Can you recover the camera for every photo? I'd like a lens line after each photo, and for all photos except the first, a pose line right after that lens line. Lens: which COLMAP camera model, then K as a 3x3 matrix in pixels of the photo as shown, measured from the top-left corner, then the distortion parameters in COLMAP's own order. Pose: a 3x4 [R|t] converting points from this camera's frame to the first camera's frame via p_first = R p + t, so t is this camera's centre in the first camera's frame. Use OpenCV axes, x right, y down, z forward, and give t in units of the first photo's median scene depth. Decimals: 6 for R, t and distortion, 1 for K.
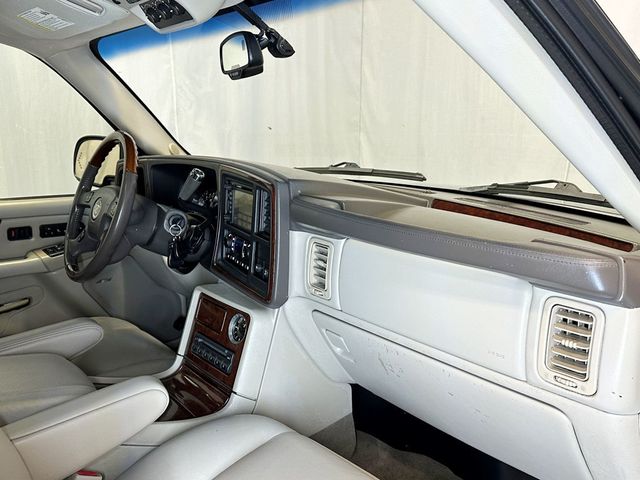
lens RADIAL K [[583.0, 0, 307.9], [0, 583.0, 217.7], [0, 0, 1]] dist [0.099215, -0.002033]
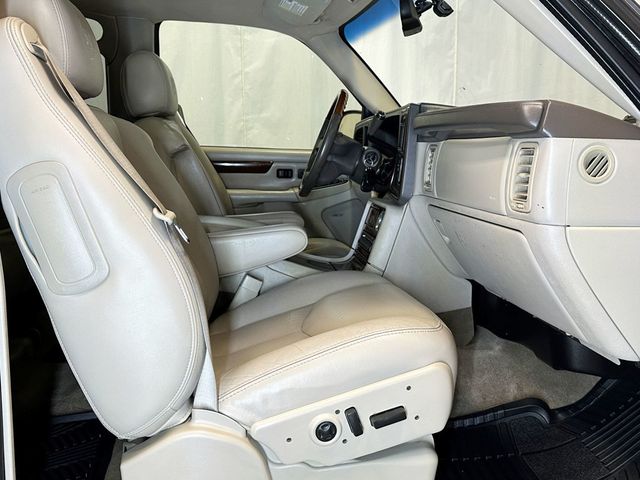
lens RADIAL K [[596.3, 0, 345.6], [0, 596.3, 238.1], [0, 0, 1]] dist [0.042838, -0.005089]
pose [[0.879693, 0.088401, -0.467253, 0.433504], [-0.099723, 0.995015, 0.000503, 0.231229], [0.464968, 0.046153, 0.884124, -0.216070]]
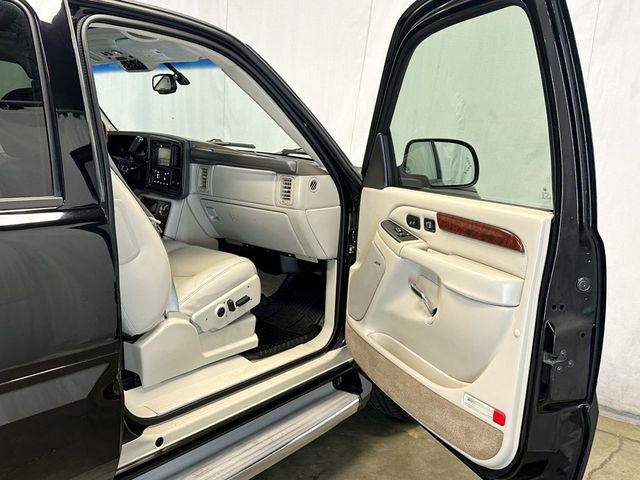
lens RADIAL K [[596.3, 0, 345.6], [0, 596.3, 238.1], [0, 0, 1]] dist [0.042838, -0.005089]
pose [[0.961636, -0.007440, 0.274228, -0.081632], [-0.001319, 0.999495, 0.031743, 0.219371], [-0.274326, -0.030887, 0.961141, -1.303827]]
